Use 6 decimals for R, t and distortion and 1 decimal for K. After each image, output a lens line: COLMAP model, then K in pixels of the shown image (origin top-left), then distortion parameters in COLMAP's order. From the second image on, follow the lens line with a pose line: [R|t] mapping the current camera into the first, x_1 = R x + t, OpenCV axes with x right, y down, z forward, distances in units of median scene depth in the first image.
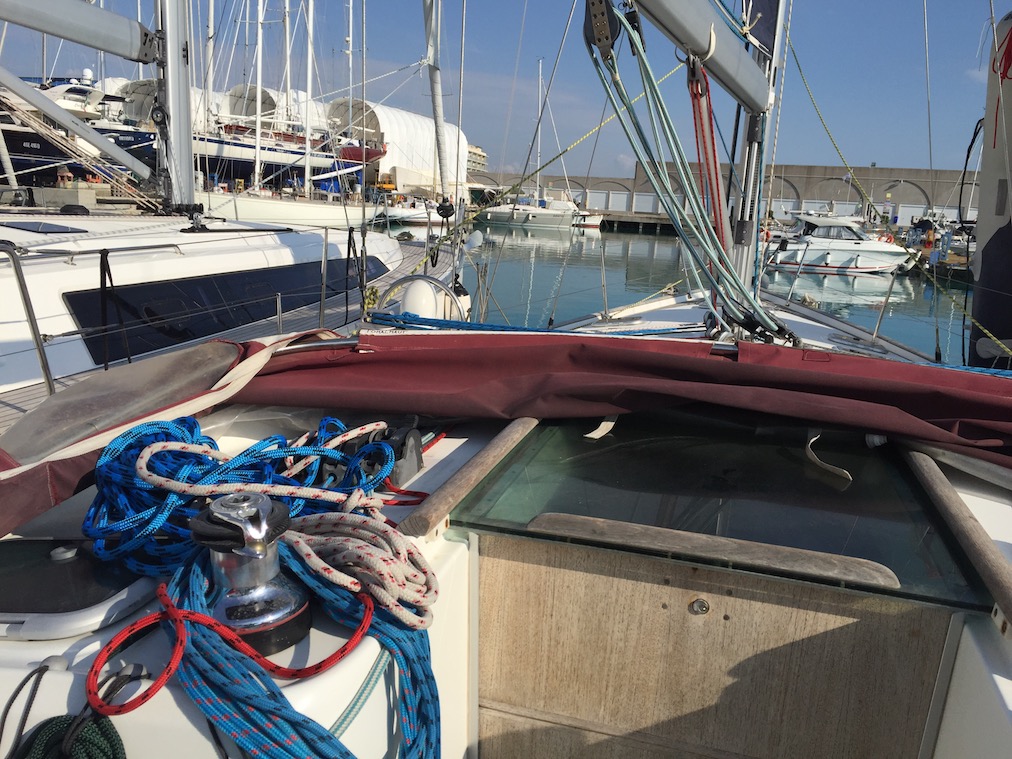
lens RADIAL K [[849.5, 0, 506.0], [0, 849.5, 379.5], [0, 0, 1]] dist [0.083257, -0.135784]
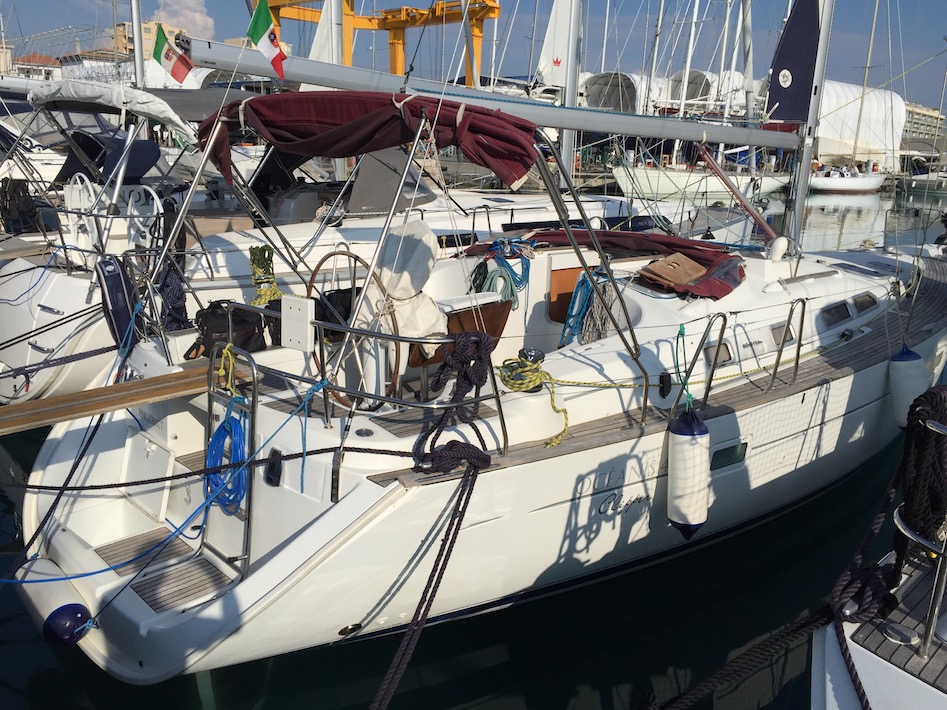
lens RADIAL K [[794.9, 0, 473.5], [0, 794.9, 355.0], [0, 0, 1]] dist [0.083257, -0.135784]
pose [[0.856029, 0.111139, -0.504838, 0.059168], [-0.099873, 0.993772, 0.049427, 0.015699], [0.507187, 0.008108, 0.861798, -0.098518]]
